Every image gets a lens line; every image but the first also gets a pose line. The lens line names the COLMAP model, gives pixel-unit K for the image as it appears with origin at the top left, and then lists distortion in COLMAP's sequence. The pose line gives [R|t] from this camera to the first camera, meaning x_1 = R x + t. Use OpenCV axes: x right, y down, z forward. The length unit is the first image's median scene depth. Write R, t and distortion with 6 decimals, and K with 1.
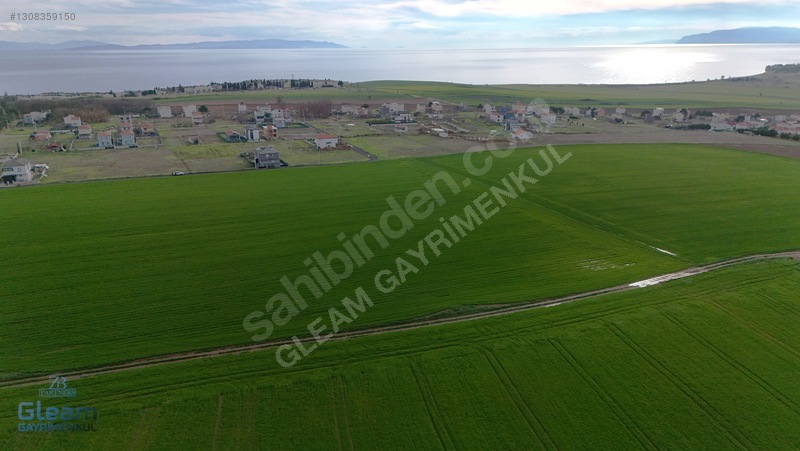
lens RADIAL K [[587.9, 0, 401.4], [0, 587.9, 226.8], [0, 0, 1]] dist [0.078241, -0.078378]
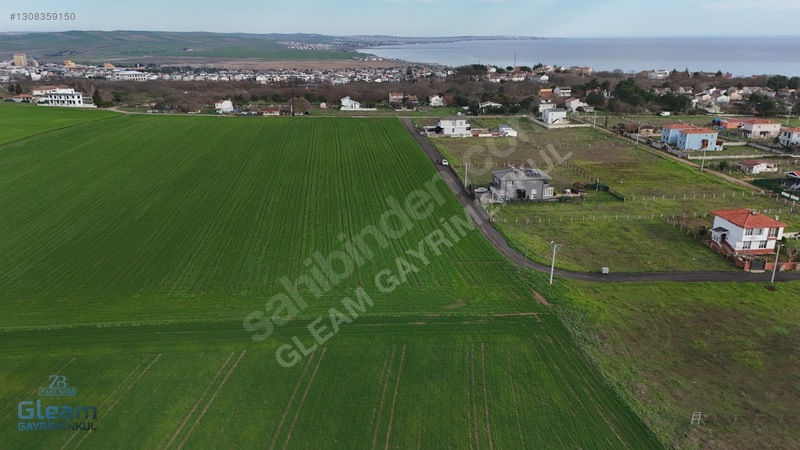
lens RADIAL K [[587.9, 0, 397.8], [0, 587.9, 226.3], [0, 0, 1]] dist [0.078241, -0.078378]
pose [[-0.332101, 0.299005, -0.894597, 0.296270], [-0.271622, 0.877936, 0.394271, -0.239973], [0.903289, 0.373930, -0.210348, 0.881865]]
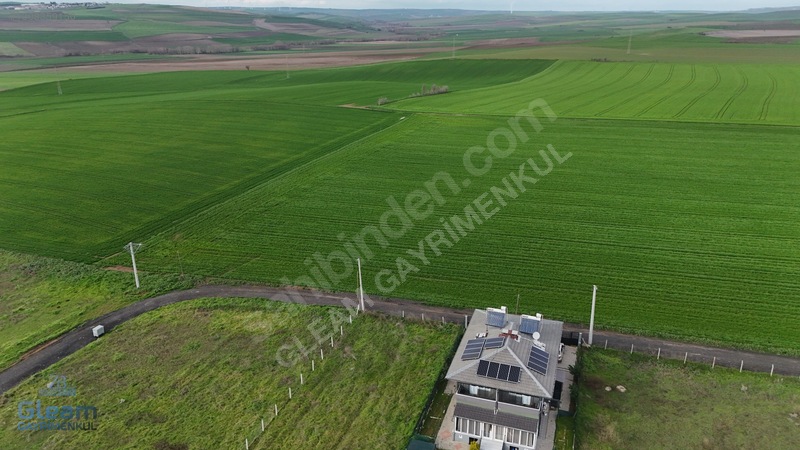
lens RADIAL K [[587.9, 0, 399.8], [0, 587.9, 230.6], [0, 0, 1]] dist [0.078241, -0.078378]
pose [[-0.720886, -0.229669, 0.653892, -0.284657], [0.208549, 0.827879, 0.520695, -0.243154], [-0.660931, 0.511731, -0.548909, 0.959488]]
